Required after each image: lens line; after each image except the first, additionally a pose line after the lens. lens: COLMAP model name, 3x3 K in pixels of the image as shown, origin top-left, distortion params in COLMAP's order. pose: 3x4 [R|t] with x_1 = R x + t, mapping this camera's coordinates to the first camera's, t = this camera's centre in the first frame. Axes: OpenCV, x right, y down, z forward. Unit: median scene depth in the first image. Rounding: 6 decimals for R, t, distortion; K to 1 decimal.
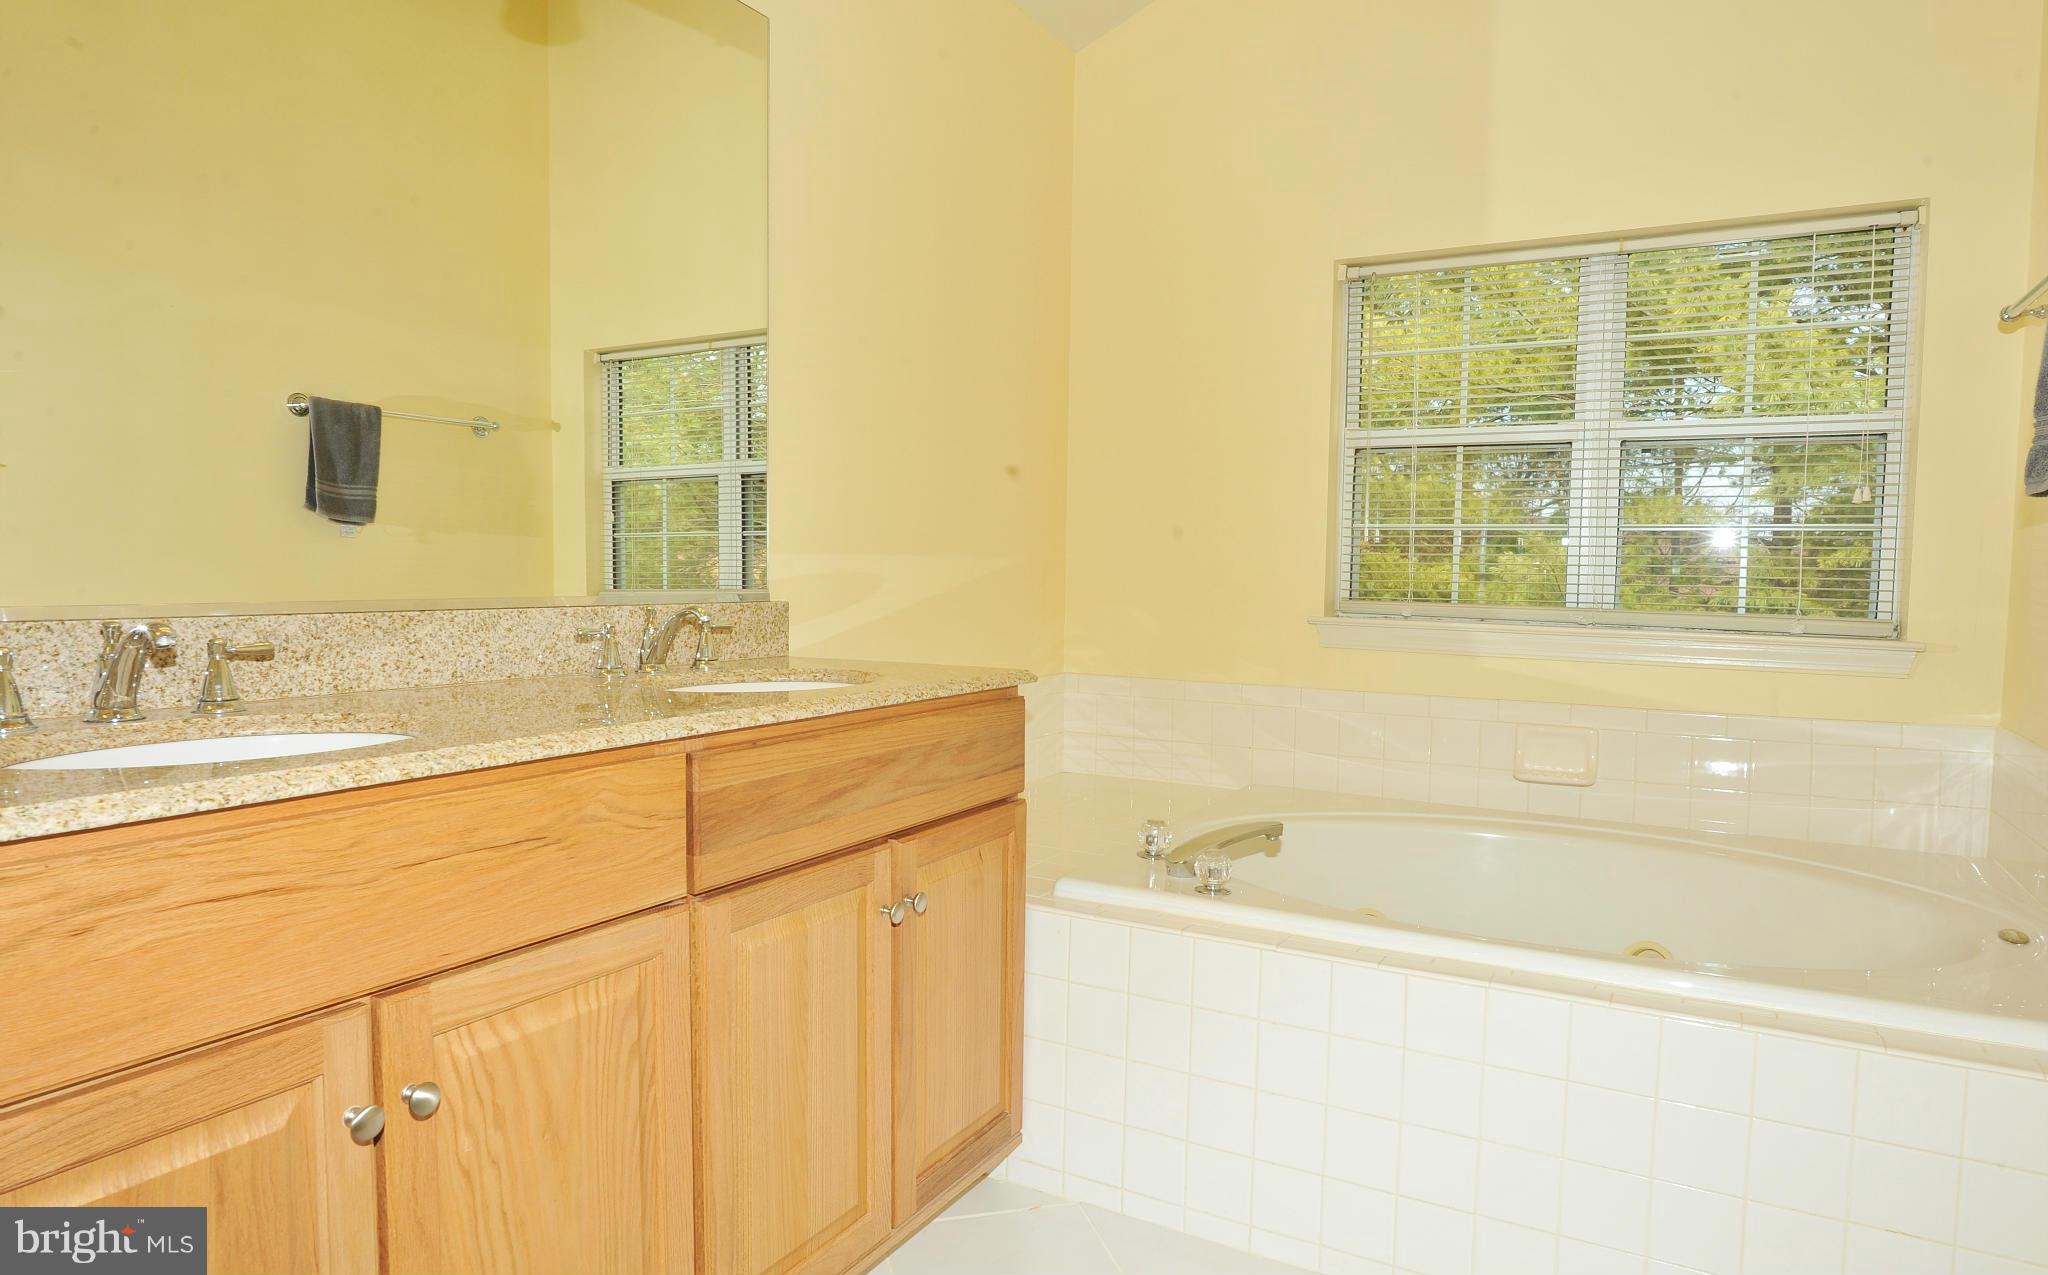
lens RADIAL K [[1222.1, 0, 1021.7], [0, 1222.1, 641.2], [0, 0, 1]] dist [-0.002939, -0.000320]
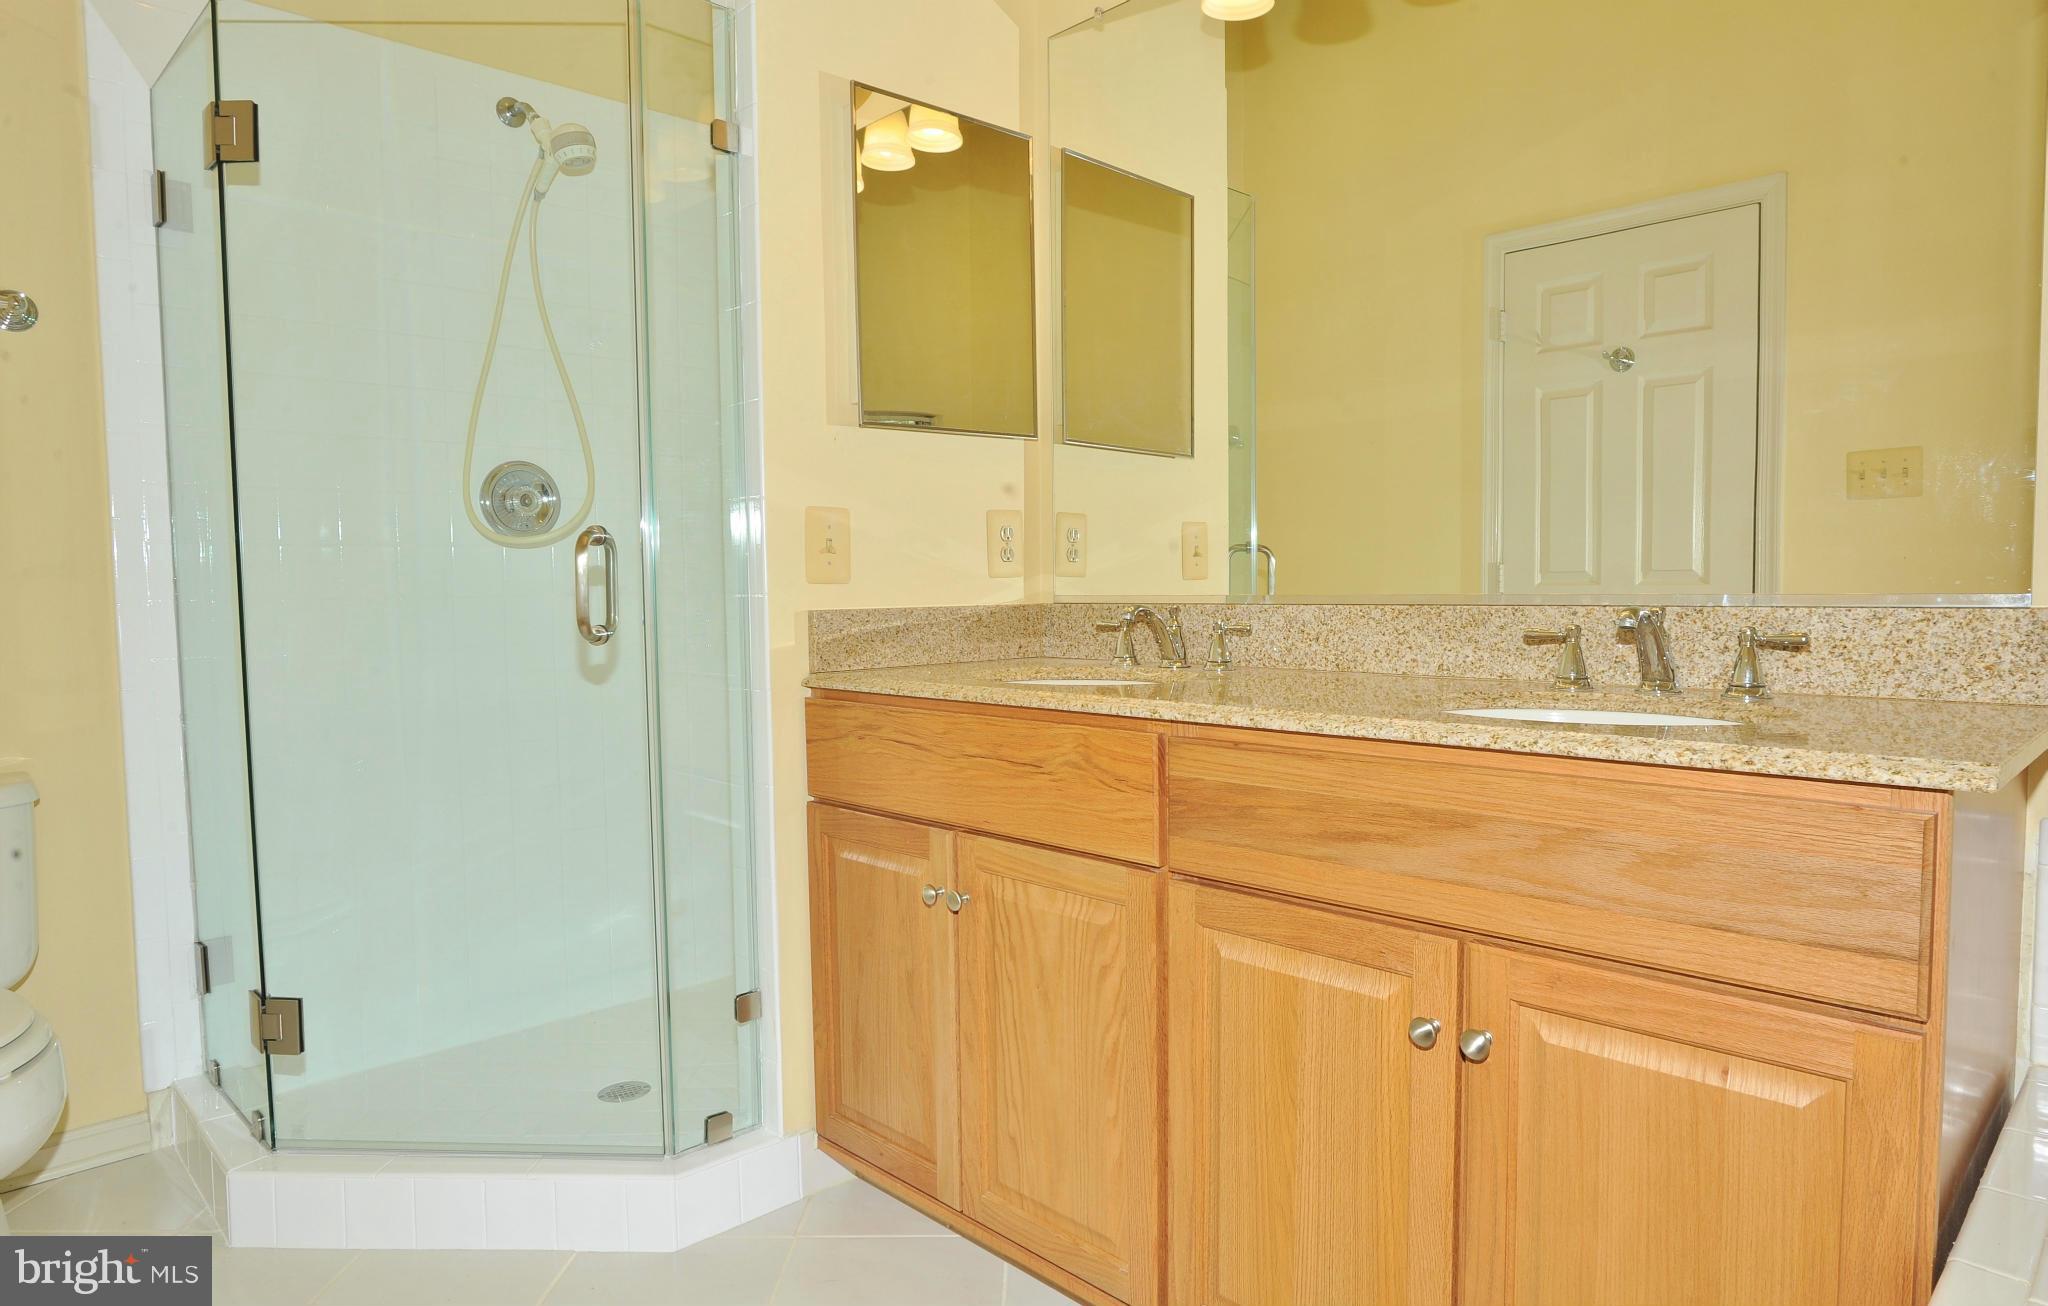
lens RADIAL K [[1206.3, 0, 1020.4], [0, 1206.3, 649.2], [0, 0, 1]] dist [-0.017156, -0.003717]
pose [[-0.272953, 0.045682, -0.960942, 0.683372], [-0.046466, 0.997080, 0.060599, -0.037155], [0.960905, 0.061192, -0.270033, 1.025668]]
